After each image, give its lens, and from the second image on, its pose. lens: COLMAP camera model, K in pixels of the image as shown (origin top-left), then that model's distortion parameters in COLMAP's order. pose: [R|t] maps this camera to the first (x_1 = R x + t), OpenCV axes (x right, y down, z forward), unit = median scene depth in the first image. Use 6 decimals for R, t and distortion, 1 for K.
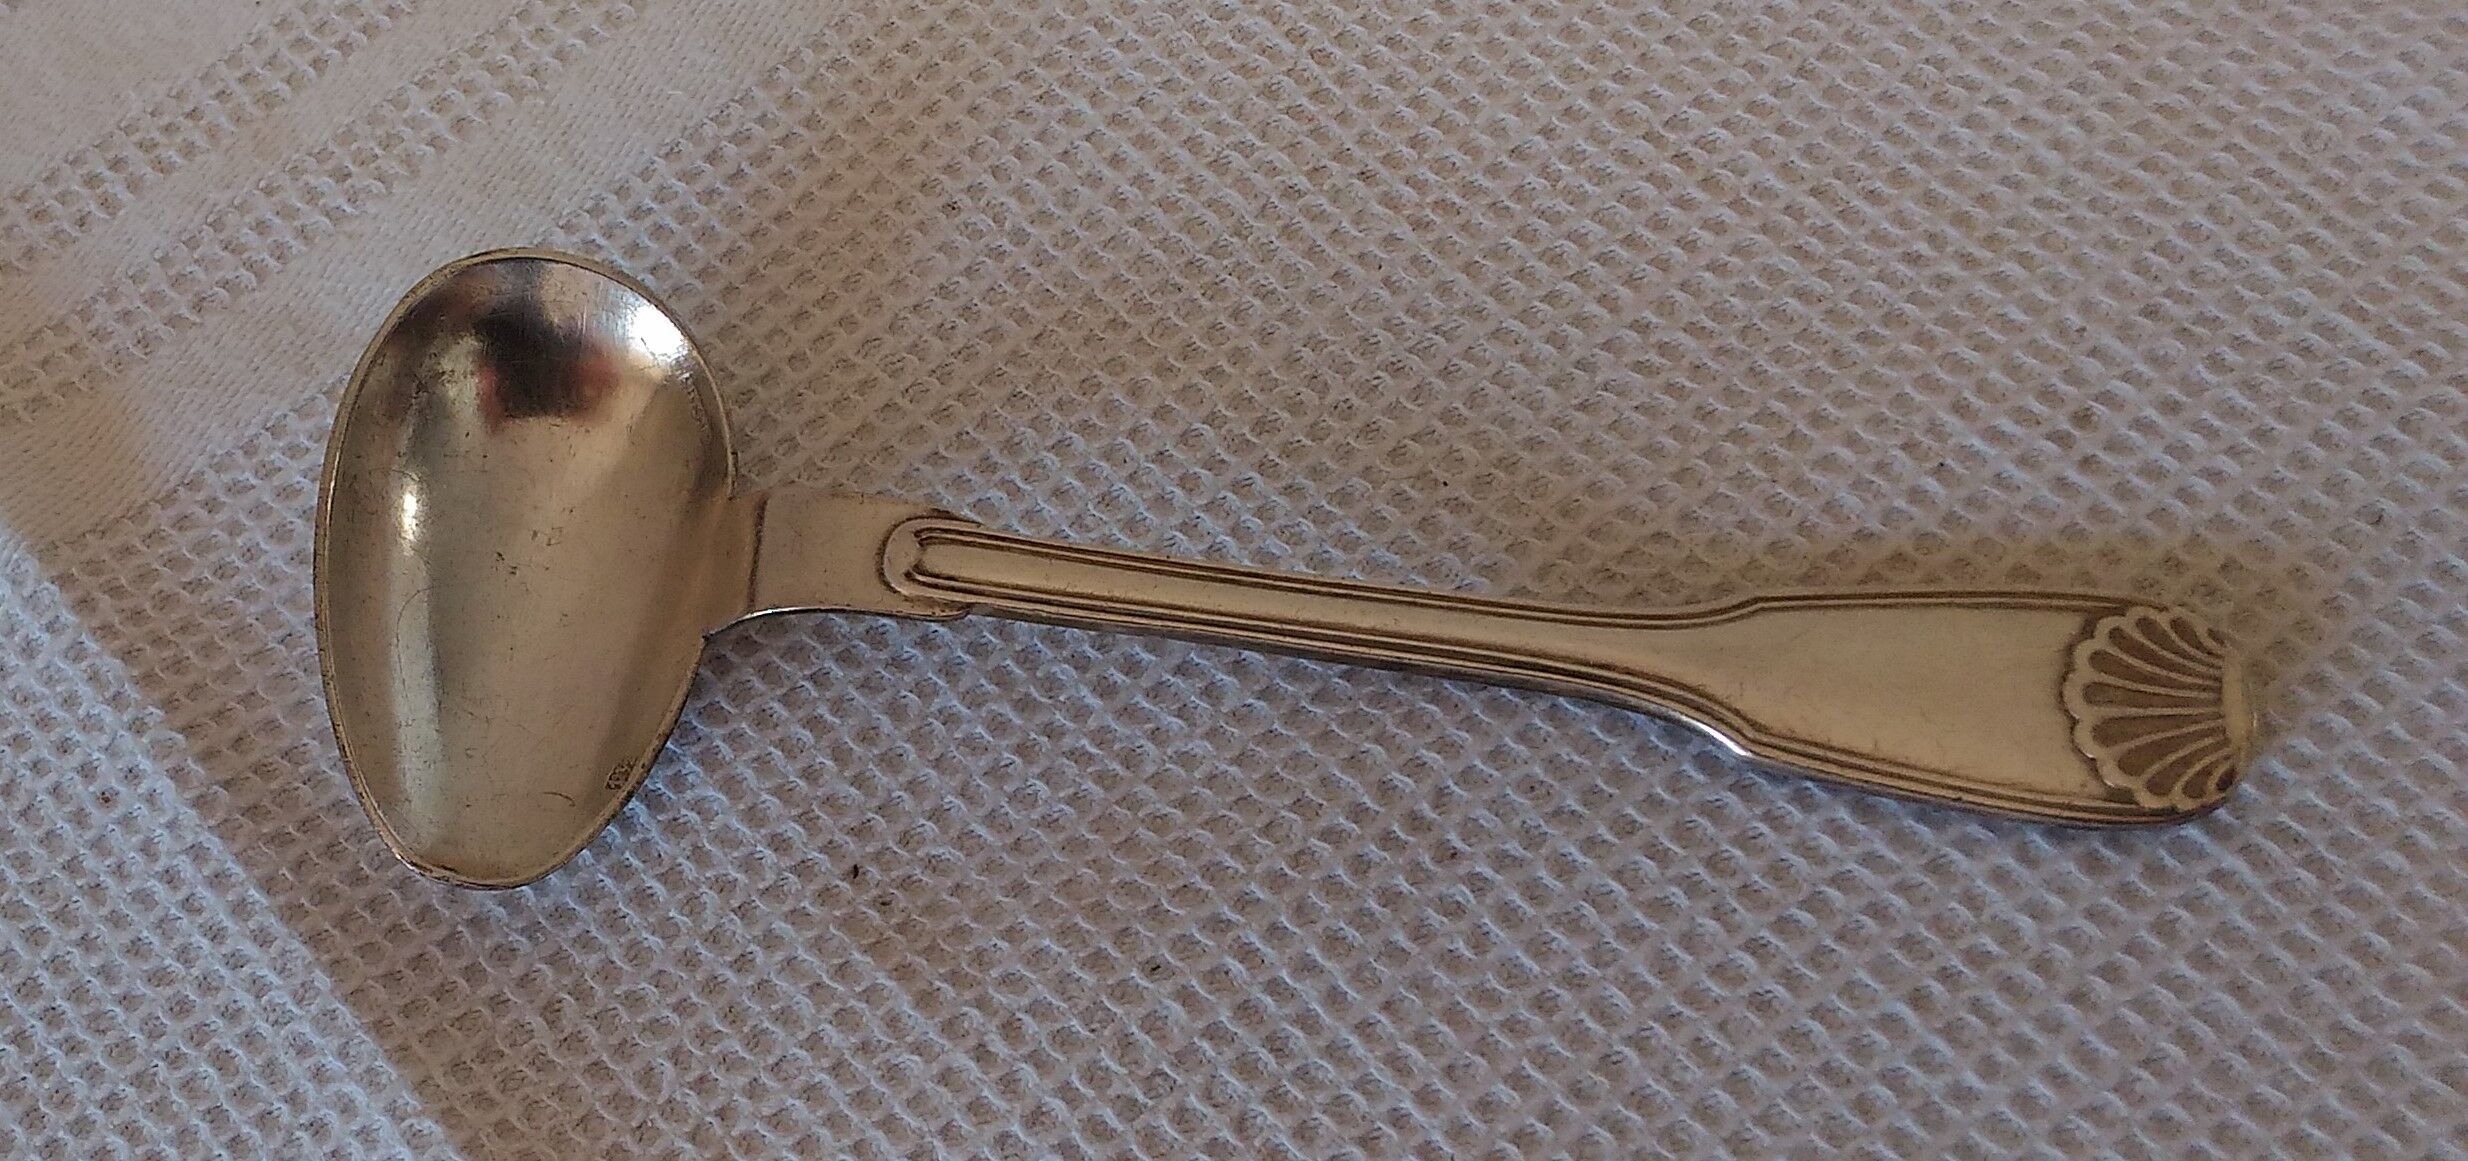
lens RADIAL K [[3258.7, 0, 1234.0], [0, 3258.7, 580.5], [0, 0, 1]] dist [-0.037029, -0.103824]
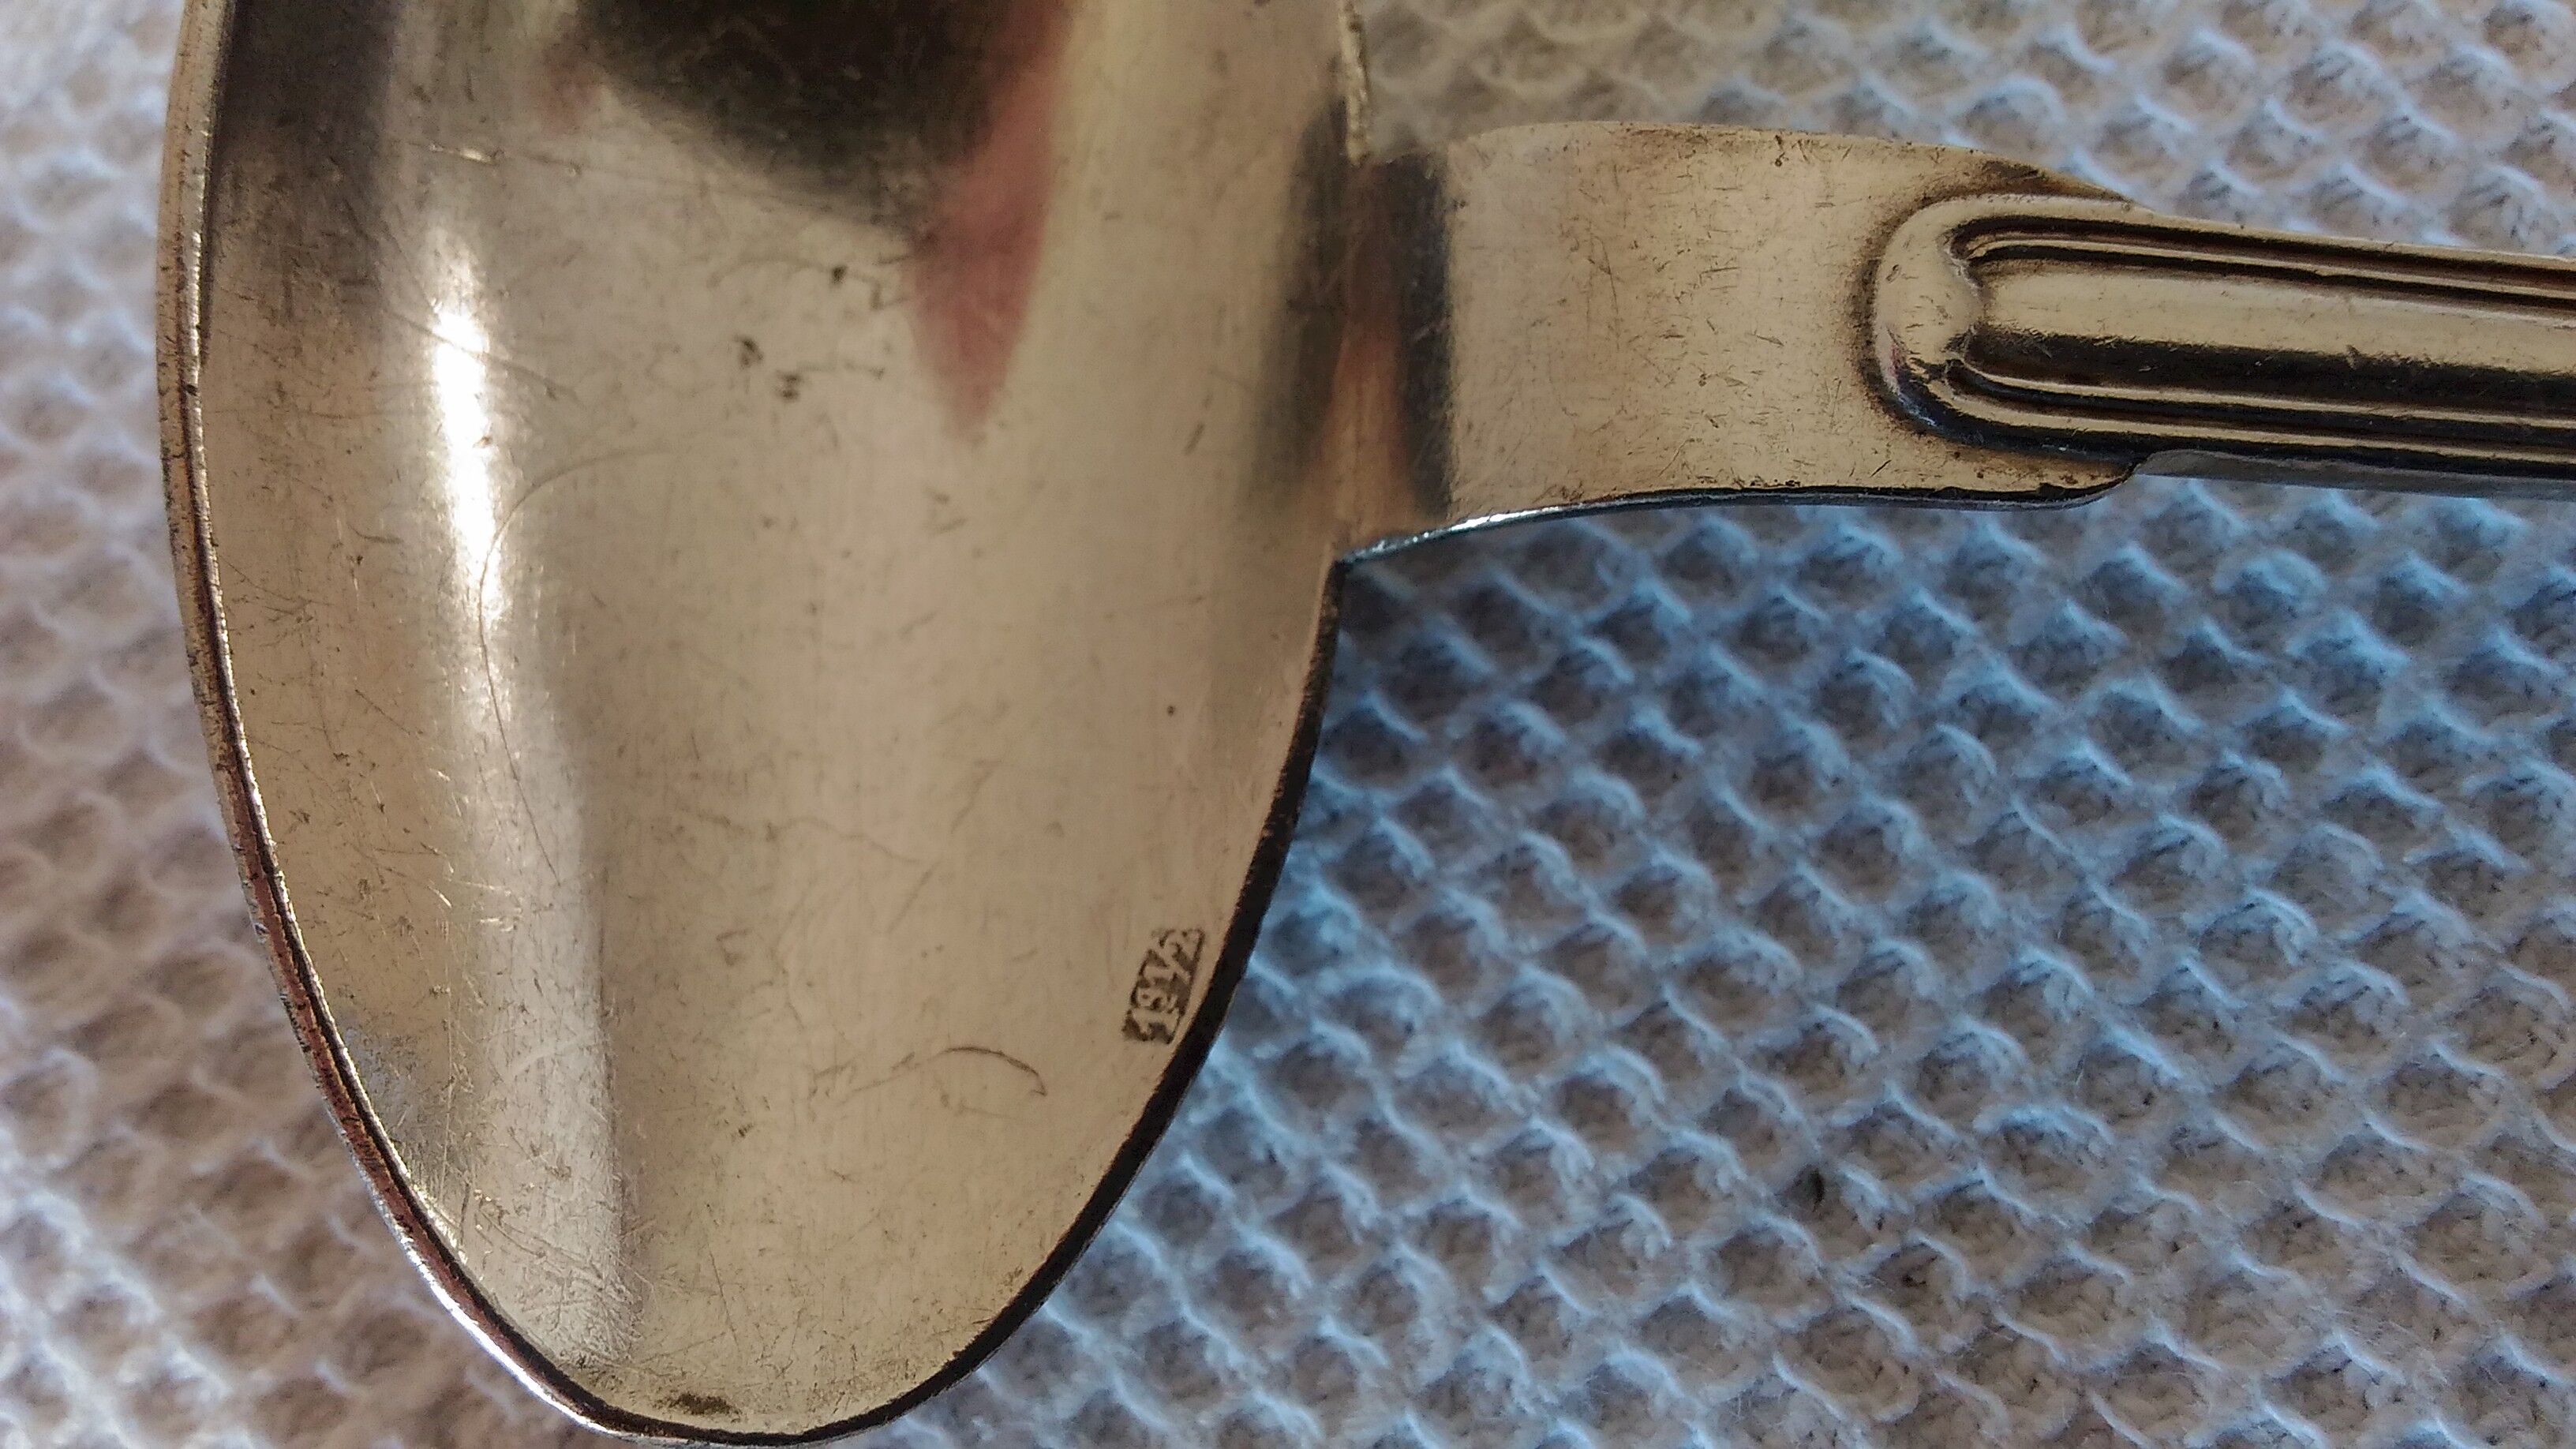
lens RADIAL K [[2575.7, 0, 1196.6], [0, 2575.7, 661.7], [0, 0, 1]] dist [0.152206, -0.524061]
pose [[0.997865, -0.054540, -0.035917, -0.167060], [0.061459, 0.970251, 0.234172, -0.039670], [0.022077, -0.235879, 0.971532, 0.706455]]
